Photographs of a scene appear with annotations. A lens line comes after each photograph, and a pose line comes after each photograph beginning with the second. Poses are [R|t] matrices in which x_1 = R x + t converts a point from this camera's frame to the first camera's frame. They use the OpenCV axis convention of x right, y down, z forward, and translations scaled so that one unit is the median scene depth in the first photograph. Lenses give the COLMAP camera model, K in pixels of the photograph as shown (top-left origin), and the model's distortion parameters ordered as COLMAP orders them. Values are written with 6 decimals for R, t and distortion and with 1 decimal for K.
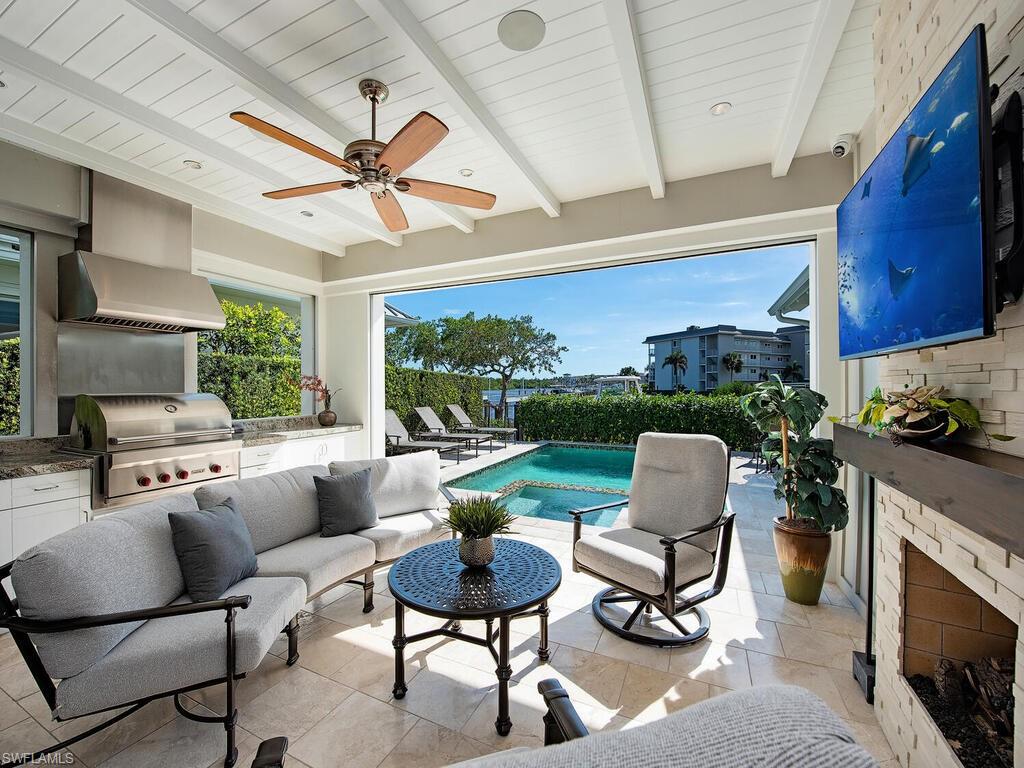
lens RADIAL K [[504.9, 0, 512.0], [0, 504.9, 384.0], [0, 0, 1]] dist [-0.000880, -0.000198]
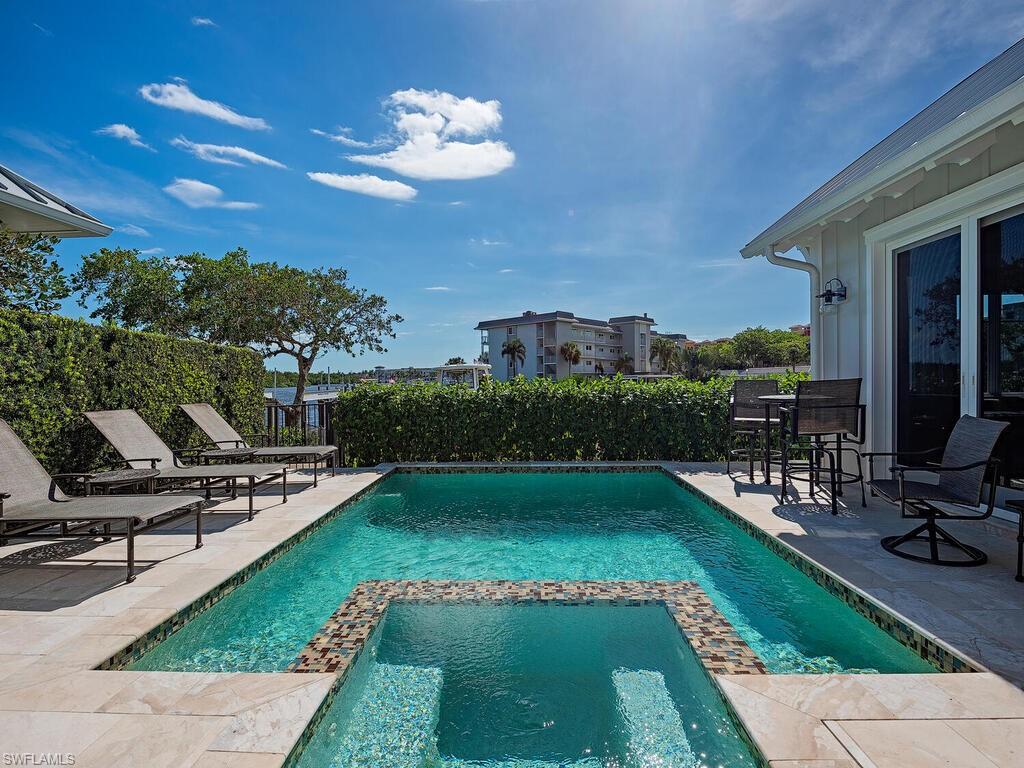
lens RADIAL K [[504.9, 0, 512.0], [0, 504.9, 384.0], [0, 0, 1]] dist [-0.000880, -0.000198]
pose [[0.921782, -0.009118, 0.387601, -0.018839], [0.009716, 0.999953, 0.000416, 0.018299], [-0.387586, 0.003382, 0.921827, 0.327728]]
